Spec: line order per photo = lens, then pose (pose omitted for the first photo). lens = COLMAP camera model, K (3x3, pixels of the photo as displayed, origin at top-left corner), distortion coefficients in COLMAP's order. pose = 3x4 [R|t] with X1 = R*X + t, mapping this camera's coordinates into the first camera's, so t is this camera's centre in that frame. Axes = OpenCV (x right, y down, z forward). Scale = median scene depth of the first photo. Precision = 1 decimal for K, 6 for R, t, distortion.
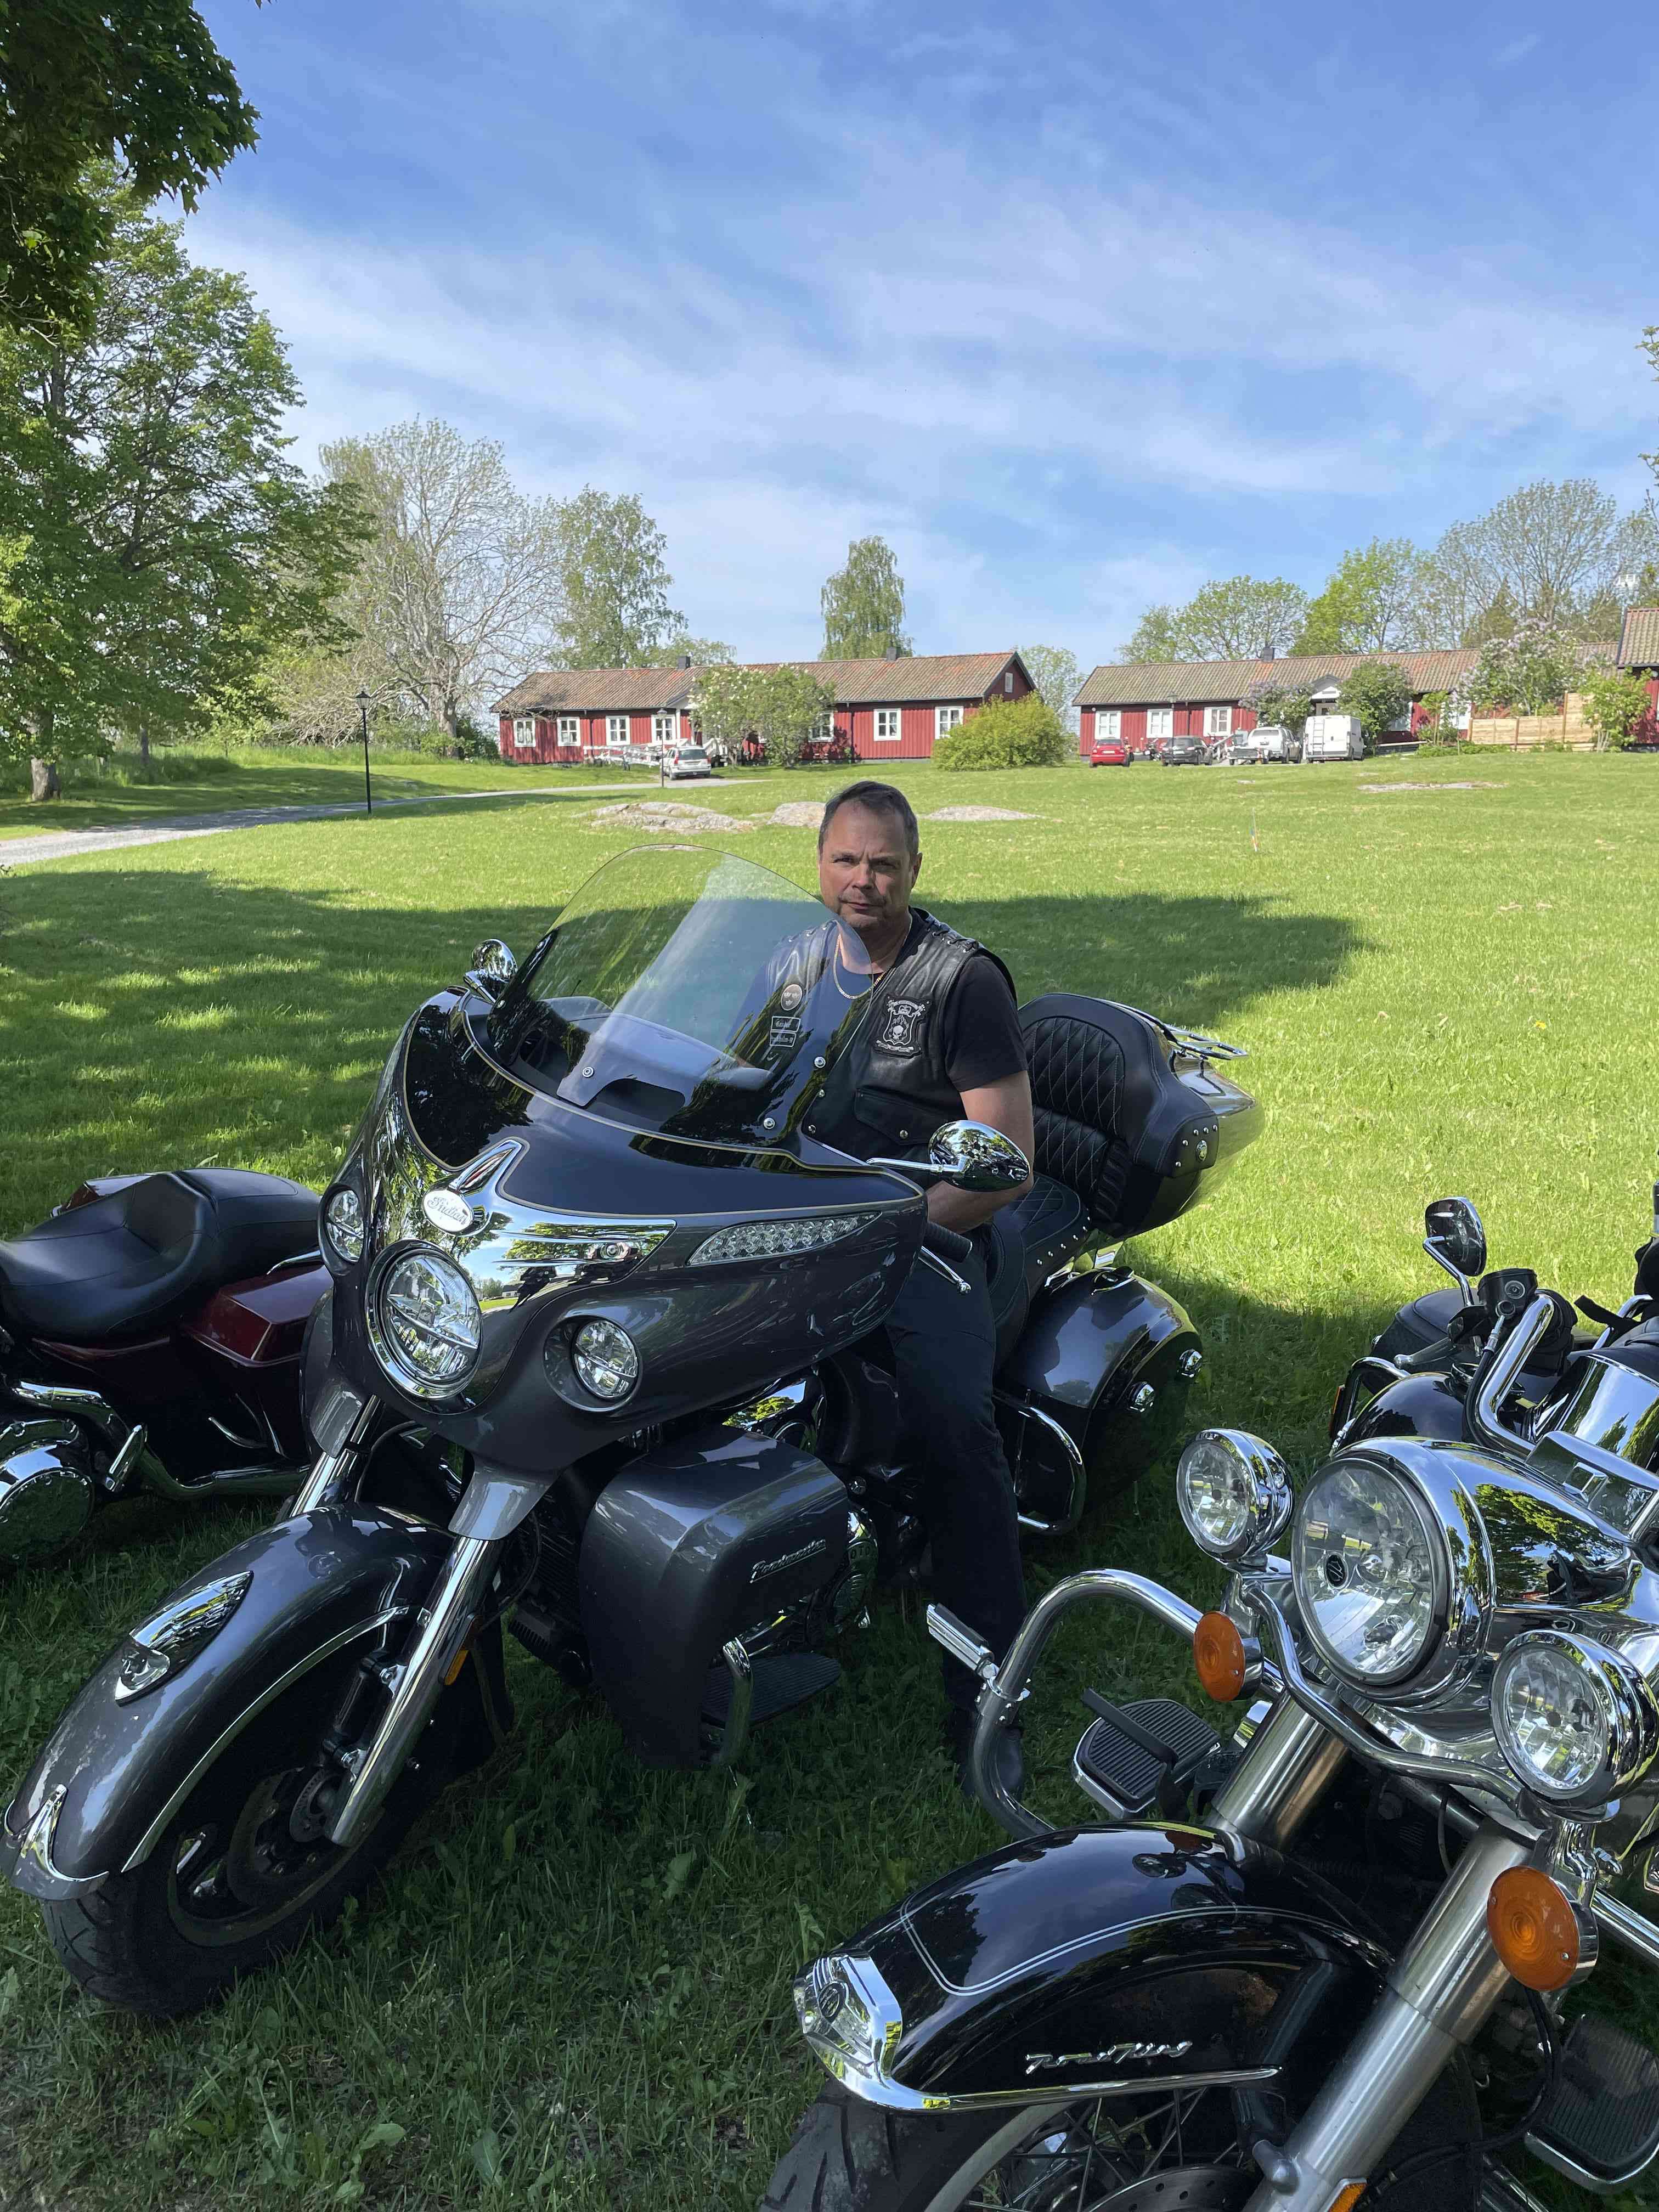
lens RADIAL K [[1660.8, 0, 840.2], [0, 1660.8, 1118.2], [0, 0, 1]] dist [0.089140, -0.116191]
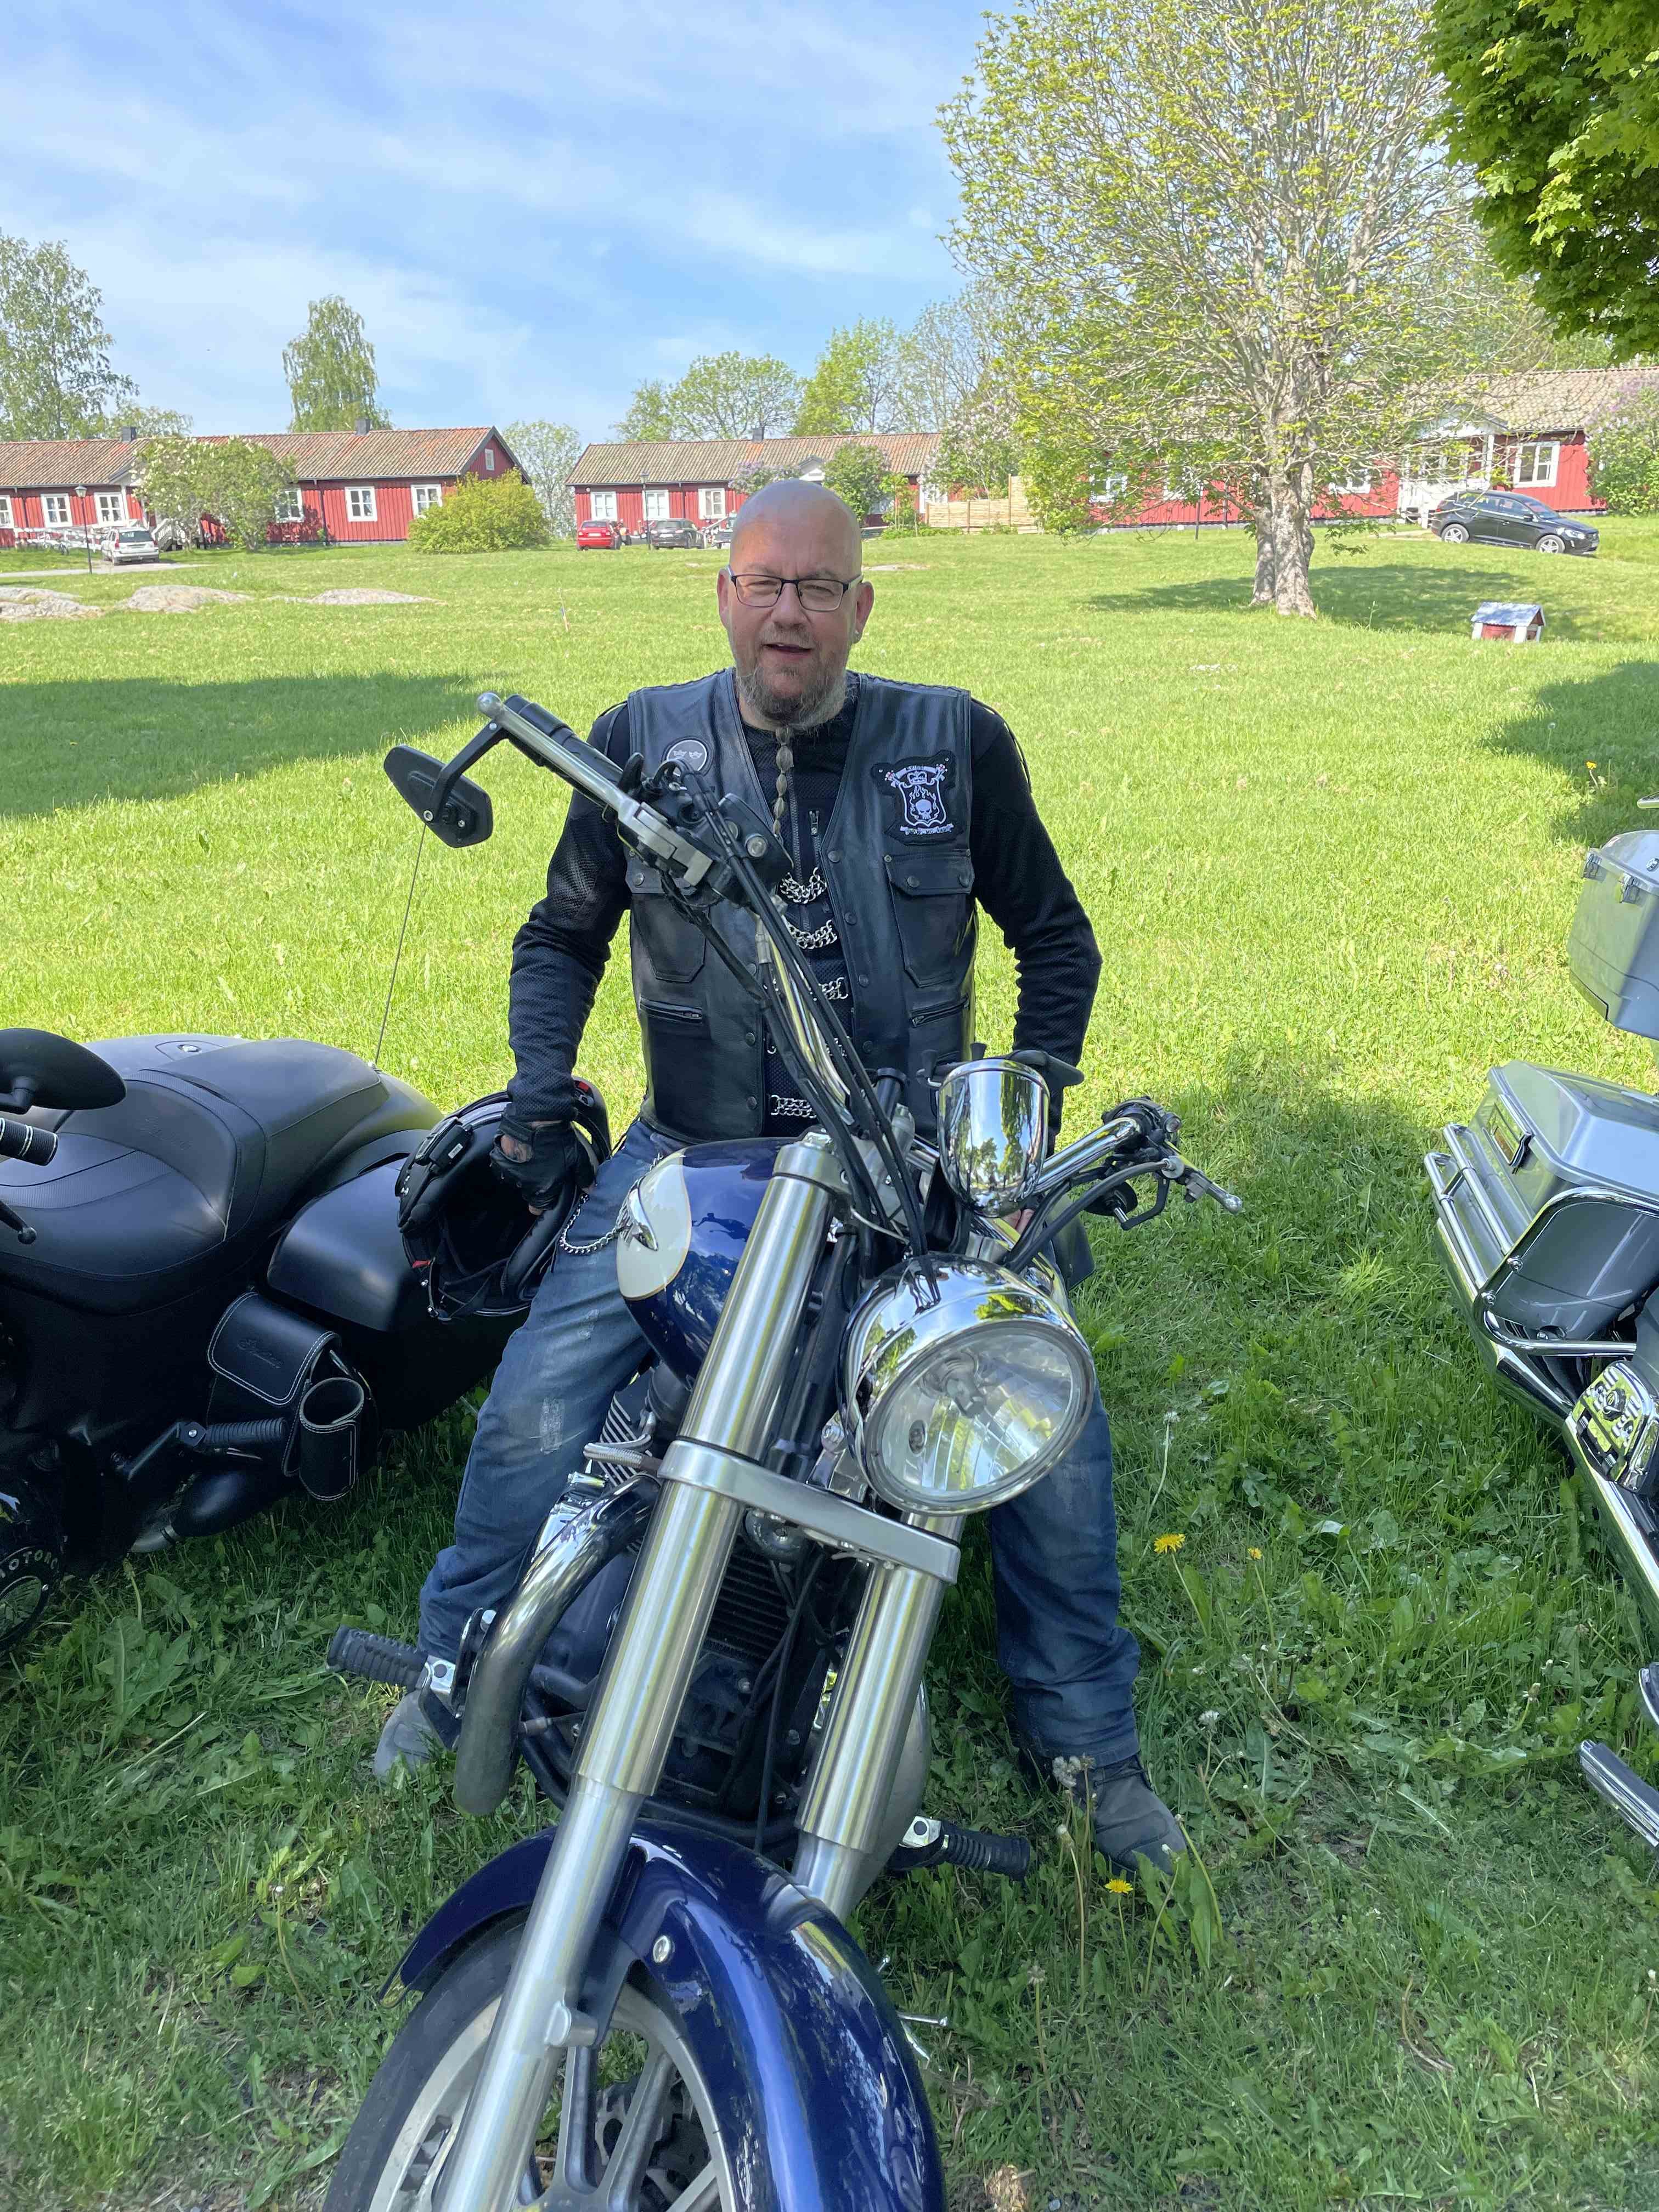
lens RADIAL K [[1659.7, 0, 836.1], [0, 1659.7, 1079.6], [0, 0, 1]] dist [0.084994, -0.108927]
pose [[0.968386, -0.083601, 0.235031, 0.037623], [0.060283, 0.992674, 0.104714, 0.003464], [-0.242064, -0.087235, 0.966331, -0.010218]]
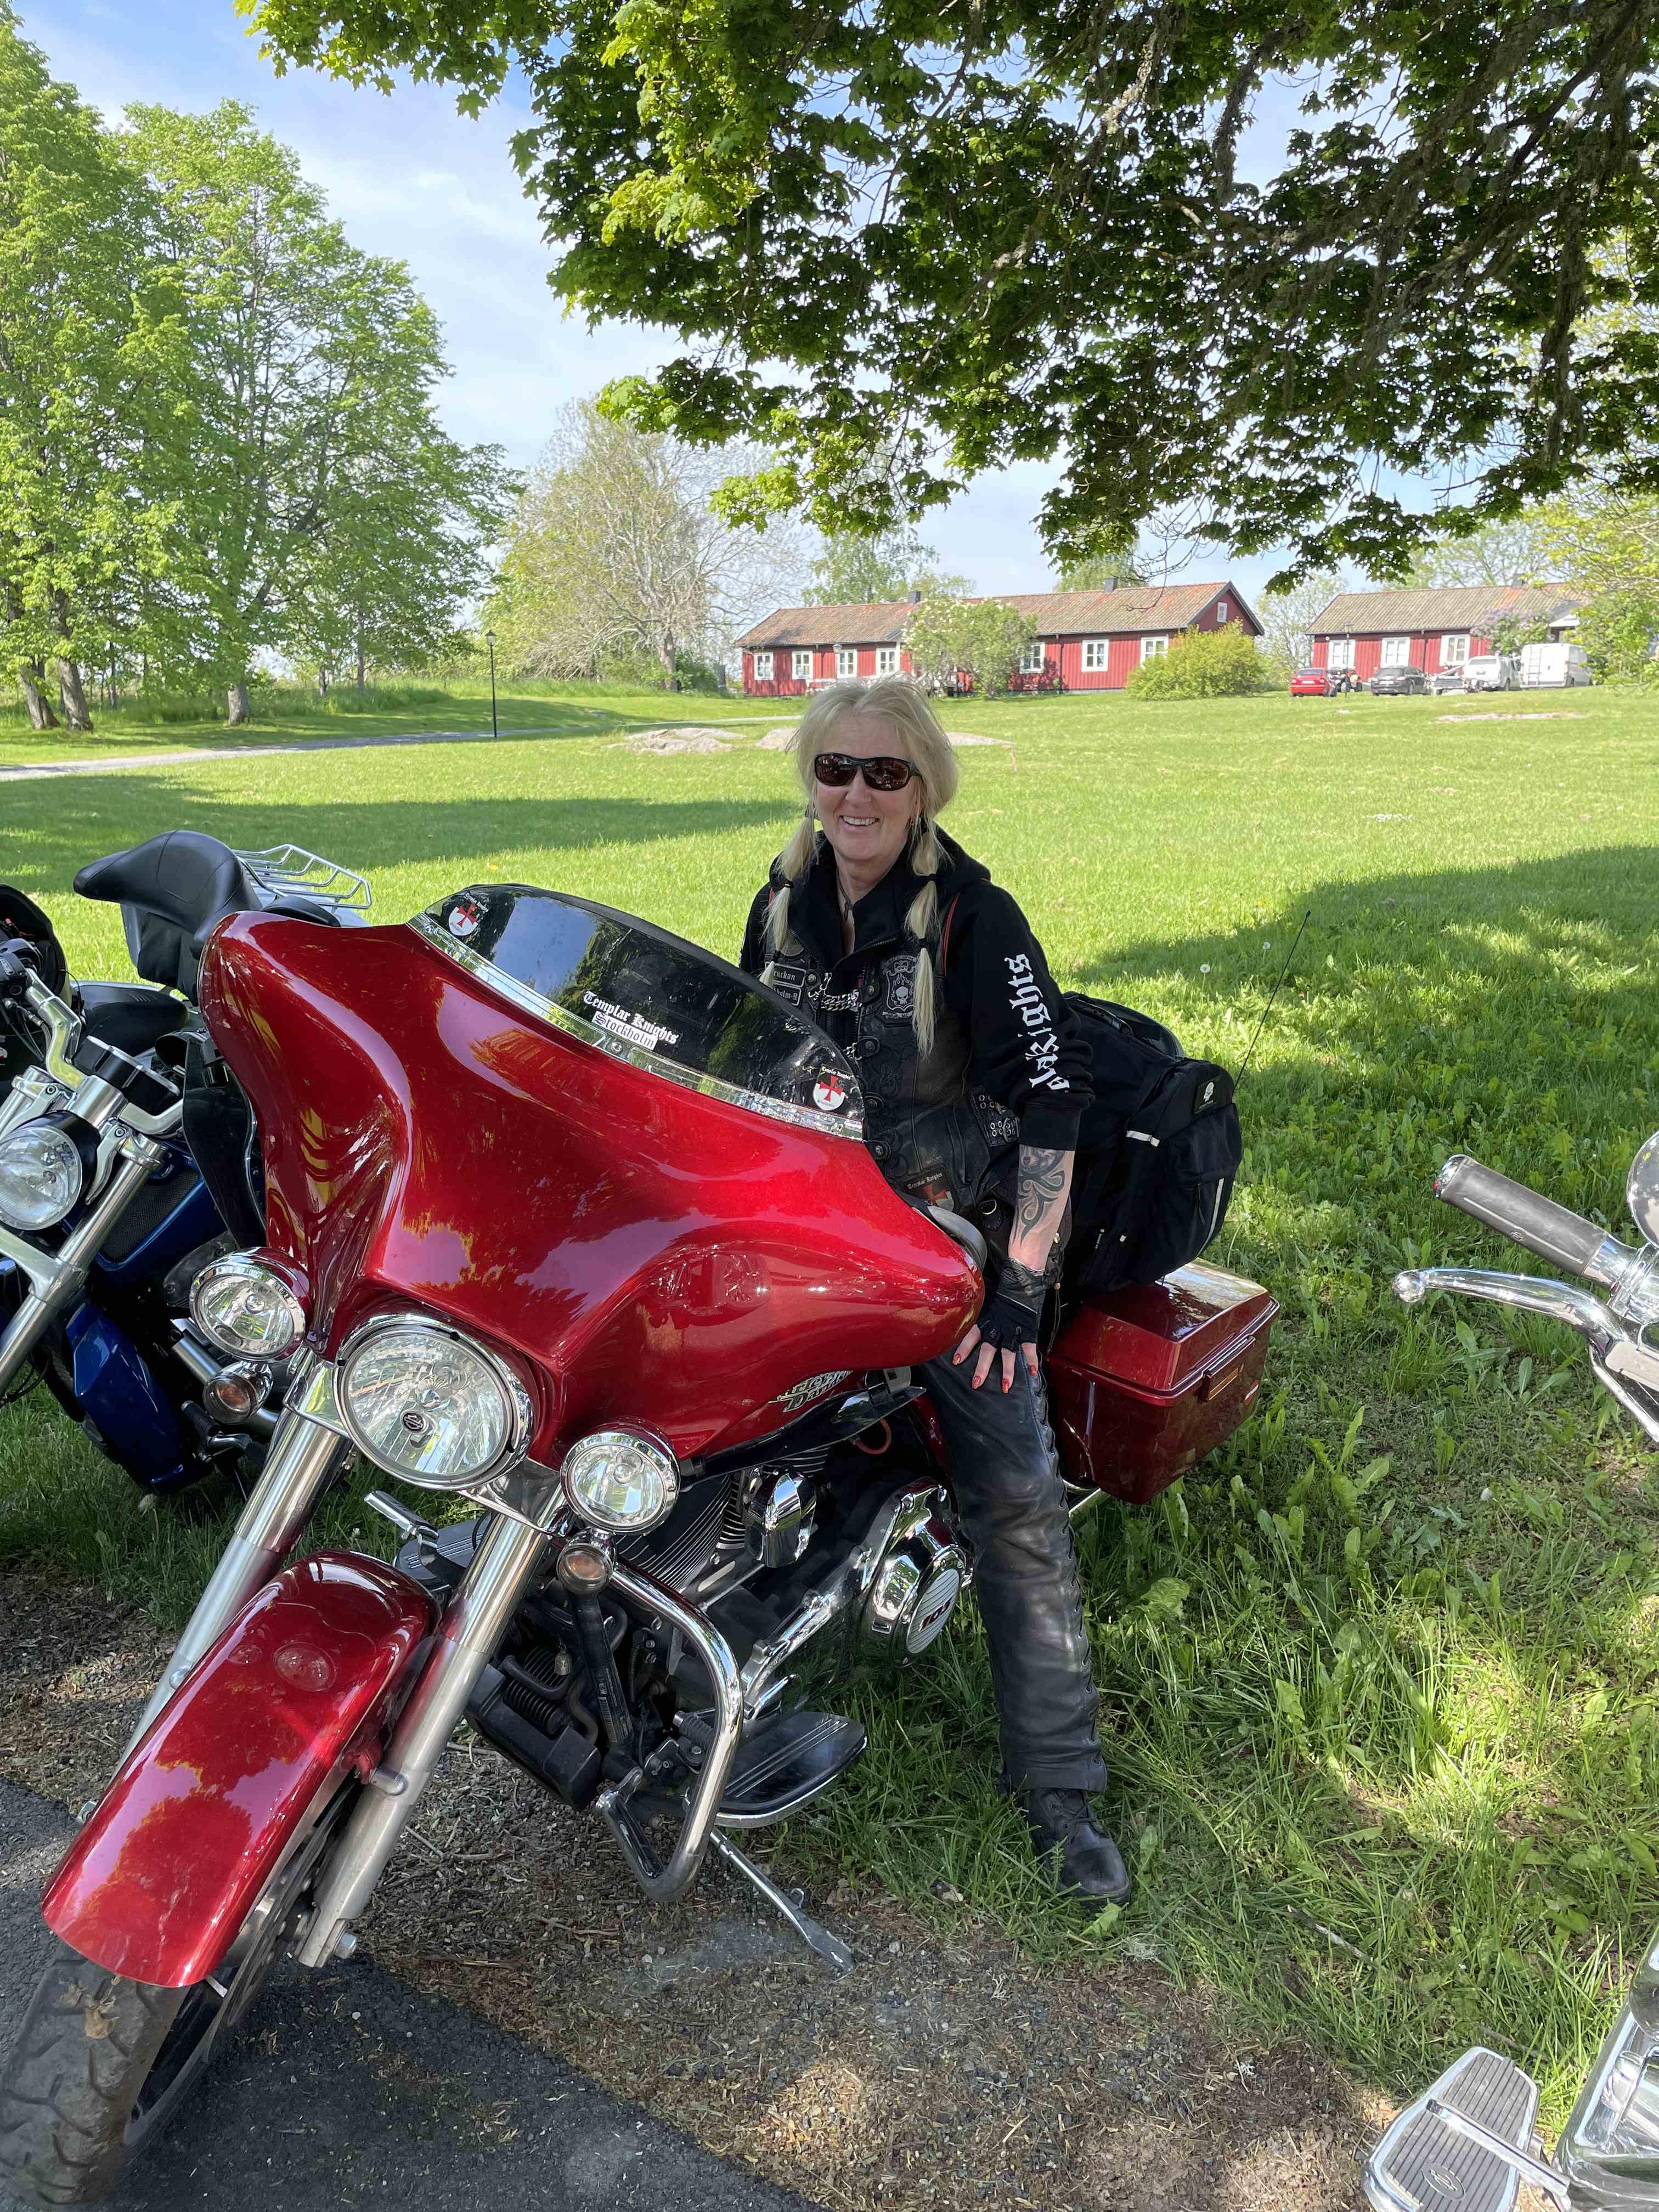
lens RADIAL K [[1661.3, 0, 843.7], [0, 1661.3, 1107.3], [0, 0, 1]] dist [0.085907, -0.112419]
pose [[0.978268, 0.050418, -0.201119, 0.097095], [-0.044015, 0.998375, 0.036186, 0.008465], [0.202617, -0.026547, 0.978898, -0.035860]]
